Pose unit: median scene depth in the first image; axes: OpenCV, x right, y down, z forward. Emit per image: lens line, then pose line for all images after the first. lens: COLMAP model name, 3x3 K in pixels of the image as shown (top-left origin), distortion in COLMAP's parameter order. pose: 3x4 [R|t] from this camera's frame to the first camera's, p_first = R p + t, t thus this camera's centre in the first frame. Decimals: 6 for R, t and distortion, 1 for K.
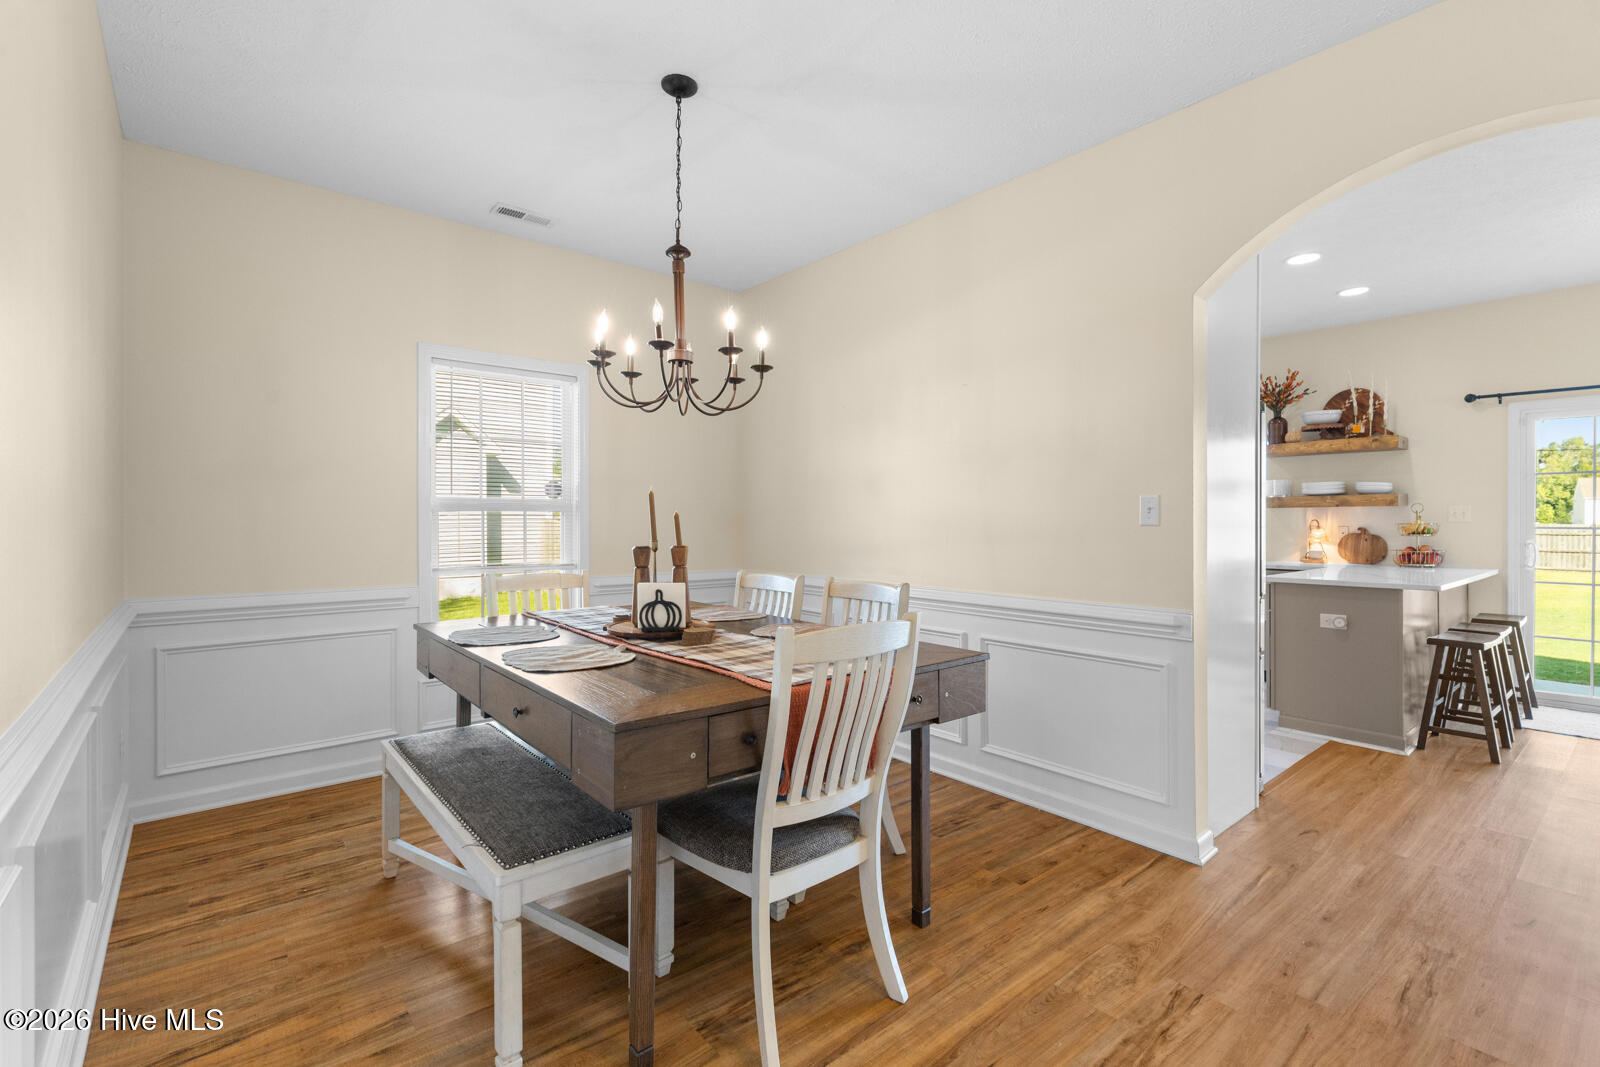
lens RADIAL K [[737.2, 0, 789.0], [0, 737.2, 522.9], [0, 0, 1]] dist [0.009580, -0.005096]
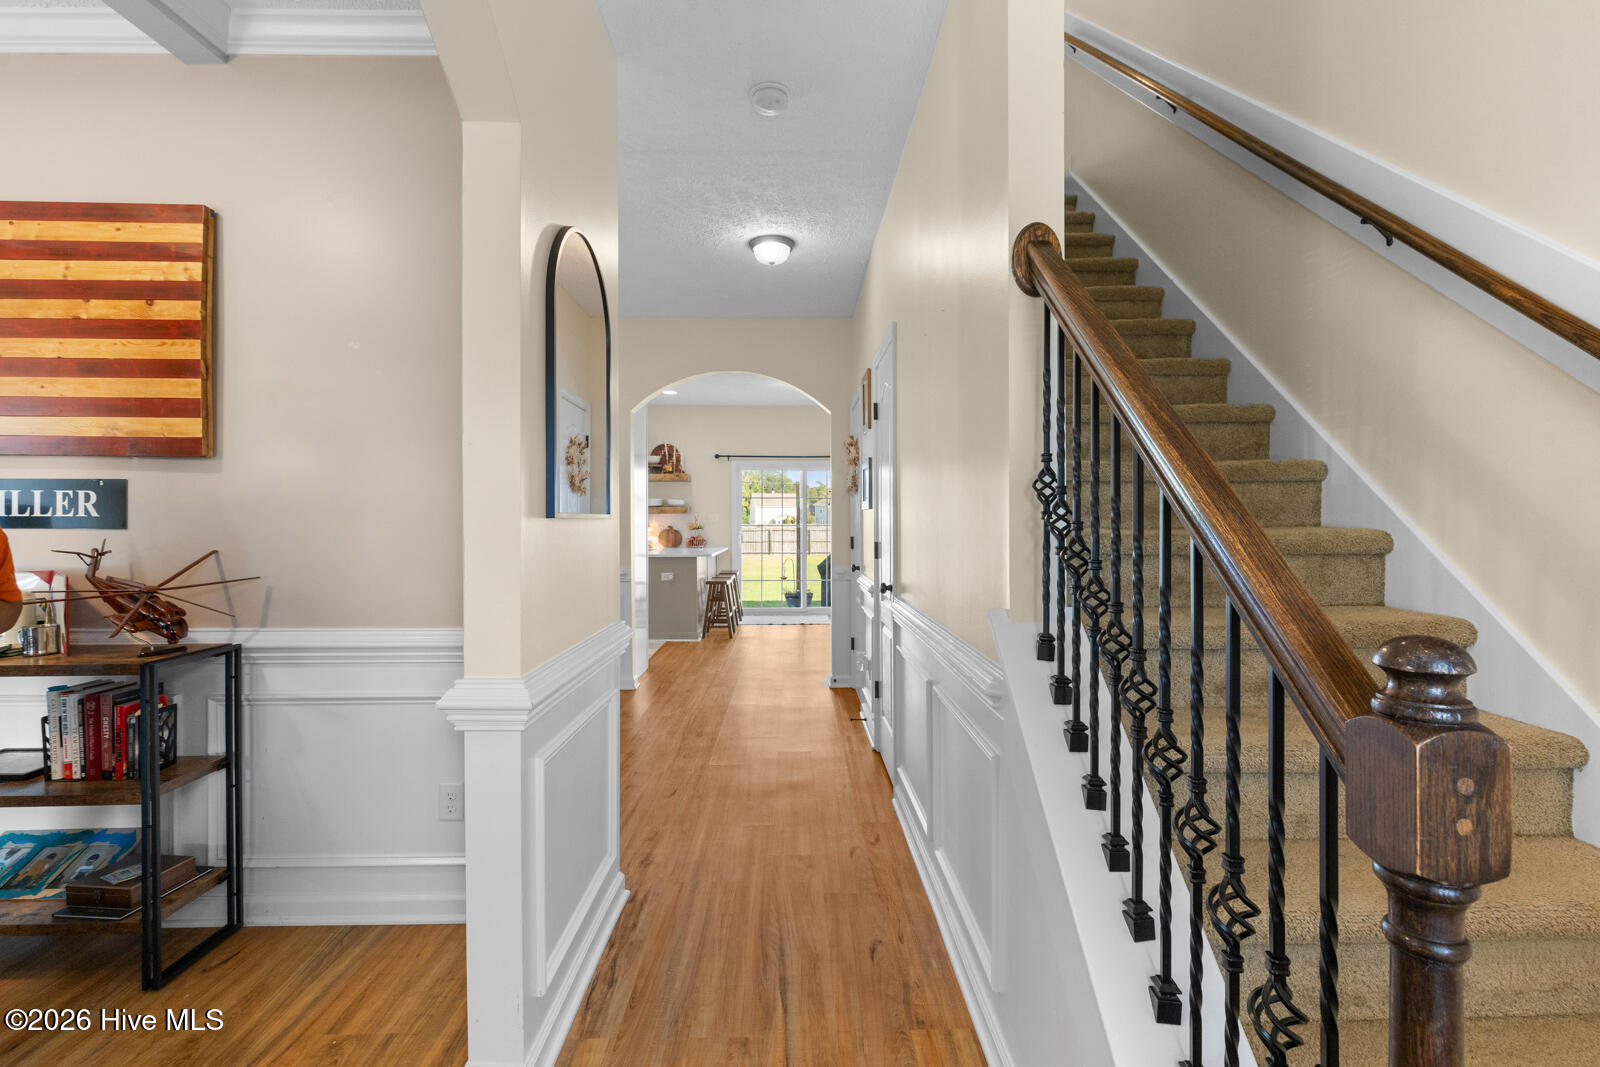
lens RADIAL K [[737.2, 0, 792.8], [0, 737.2, 527.9], [0, 0, 1]] dist [0.009580, -0.005096]
pose [[0.643692, -0.009272, 0.765228, -0.398317], [0.006715, 0.999957, 0.006468, 0.001638], [-0.765255, 0.000976, 0.643726, -0.358755]]
